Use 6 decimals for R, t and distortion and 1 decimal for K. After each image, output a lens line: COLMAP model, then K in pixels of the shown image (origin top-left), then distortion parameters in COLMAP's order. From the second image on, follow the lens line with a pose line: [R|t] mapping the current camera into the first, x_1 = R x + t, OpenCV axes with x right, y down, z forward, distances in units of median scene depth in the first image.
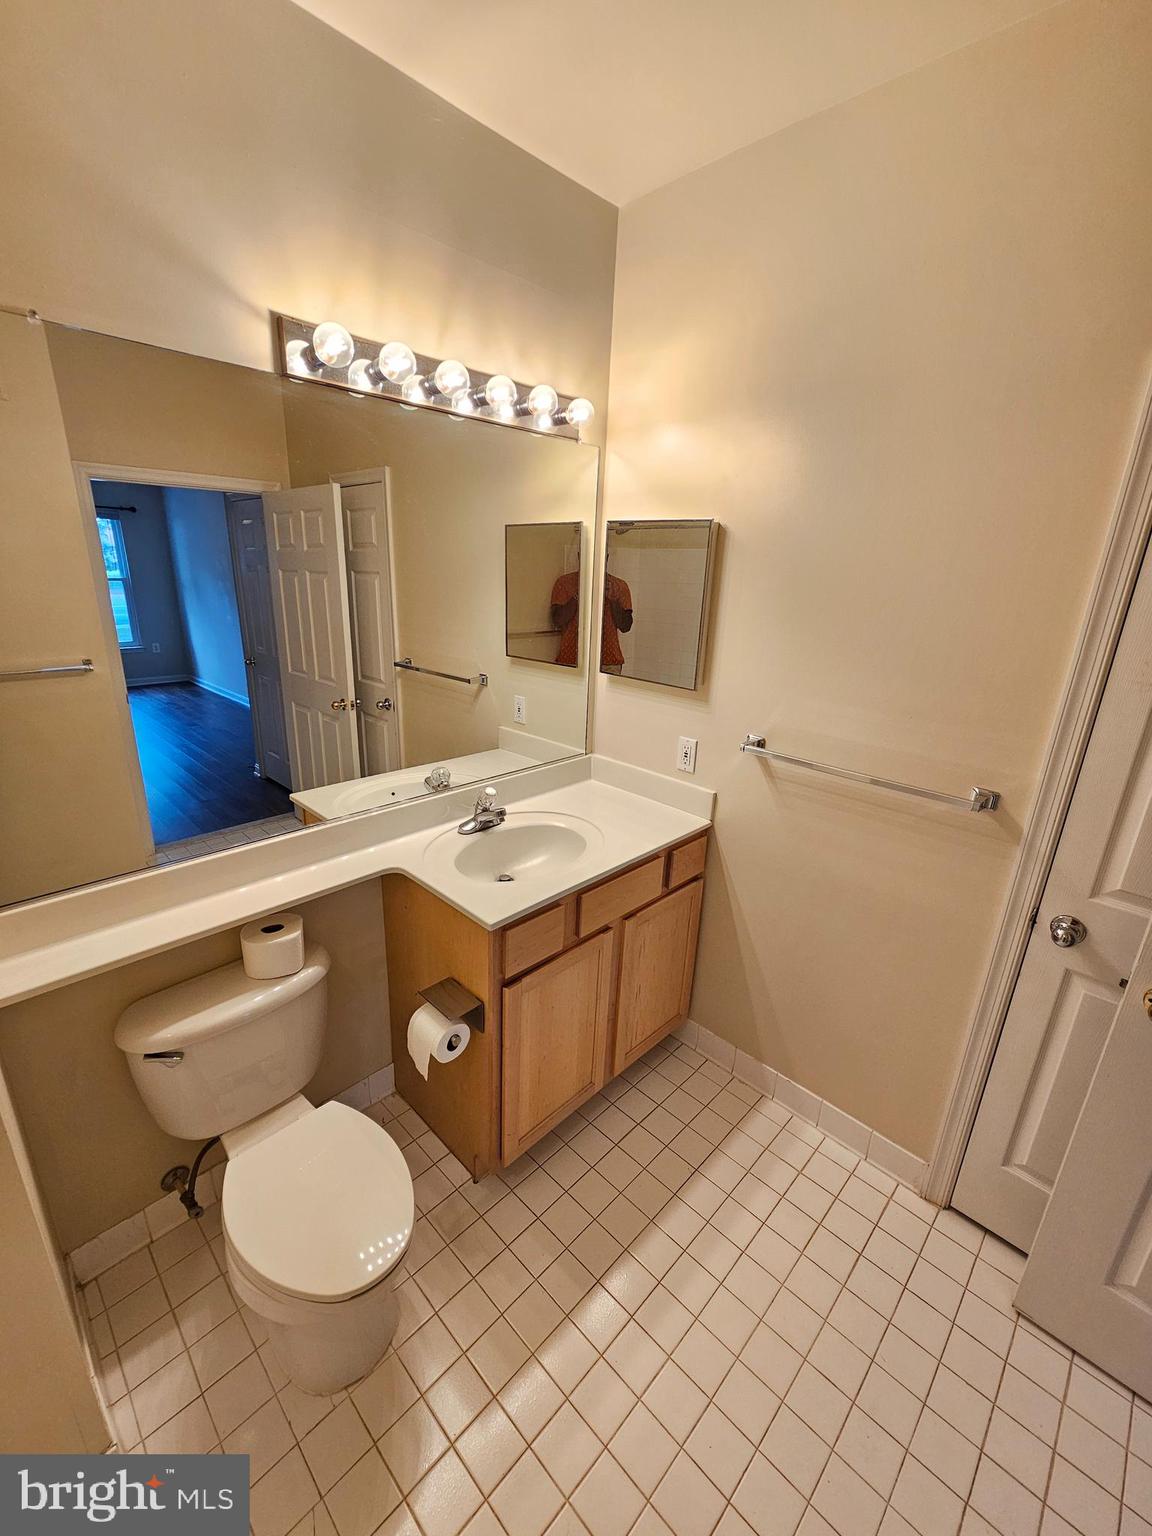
lens RADIAL K [[631.9, 0, 570.0], [0, 631.9, 768.3], [0, 0, 1]] dist [0.000540, 0.001279]
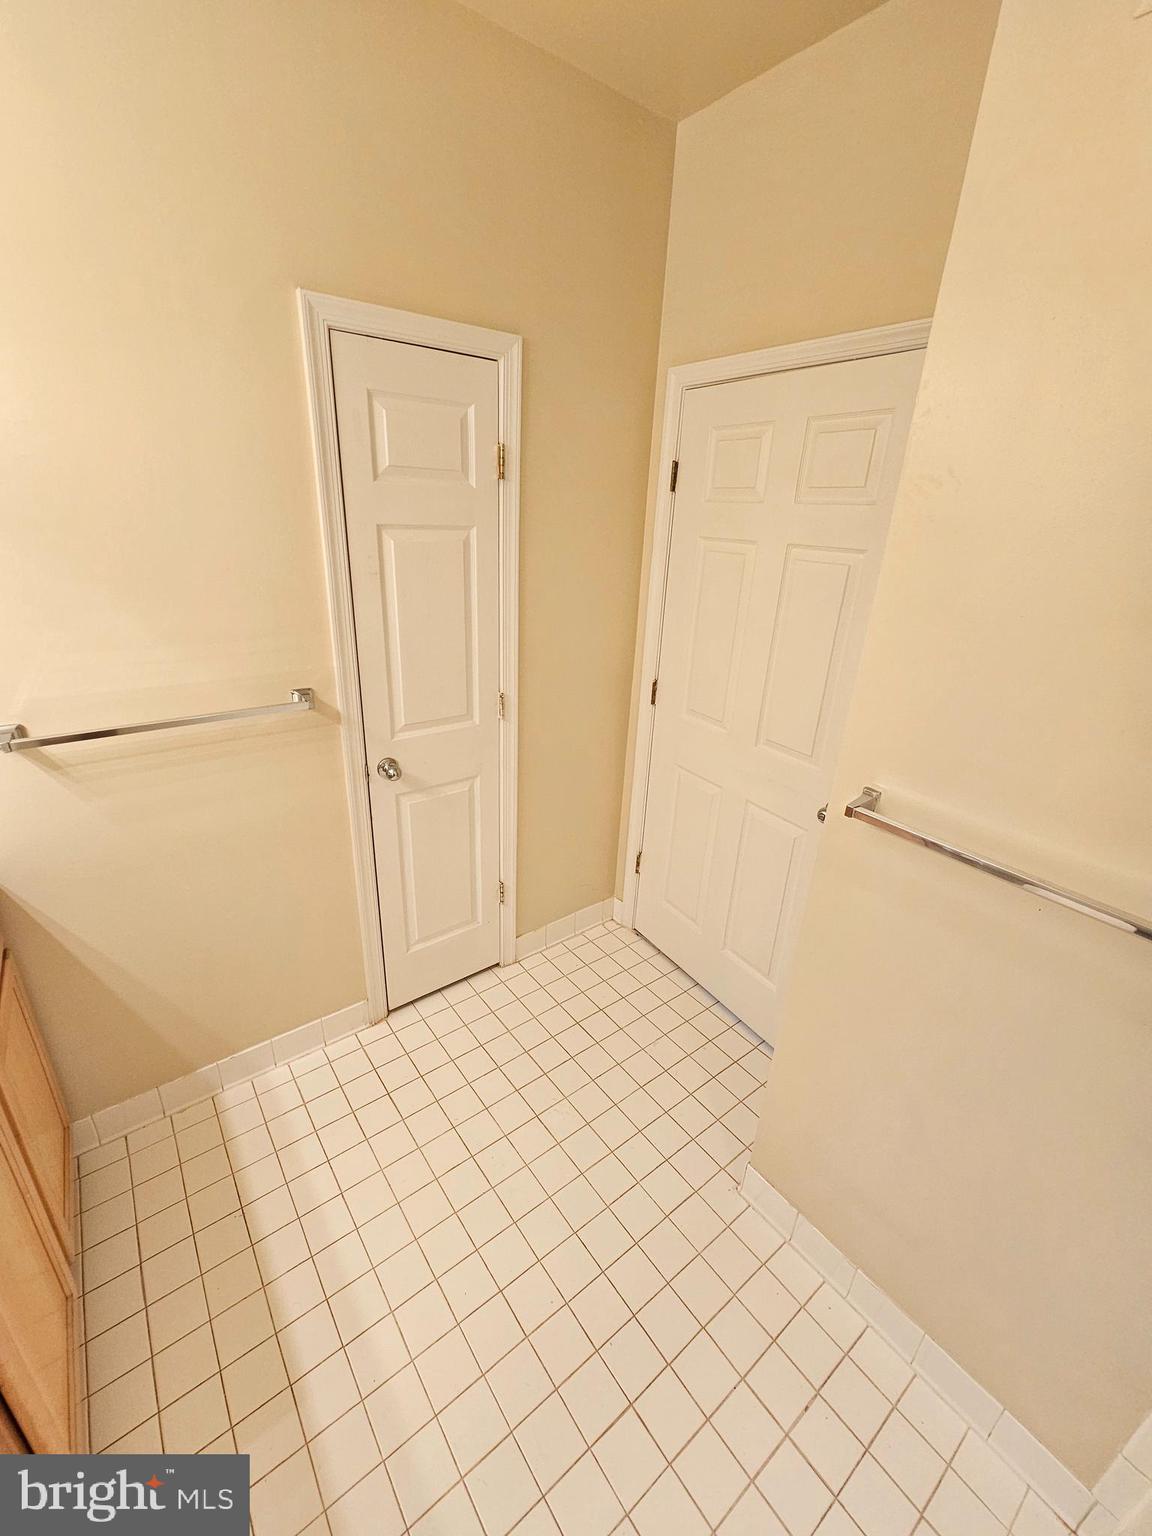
lens RADIAL K [[633.9, 0, 562.5], [0, 633.9, 761.8], [0, 0, 1]] dist [0.000252, 0.000216]
pose [[0.150657, -0.399778, 0.904146, -0.294170], [0.276421, 0.895140, 0.349736, -0.100290], [-0.949154, 0.197235, 0.245366, 0.268164]]
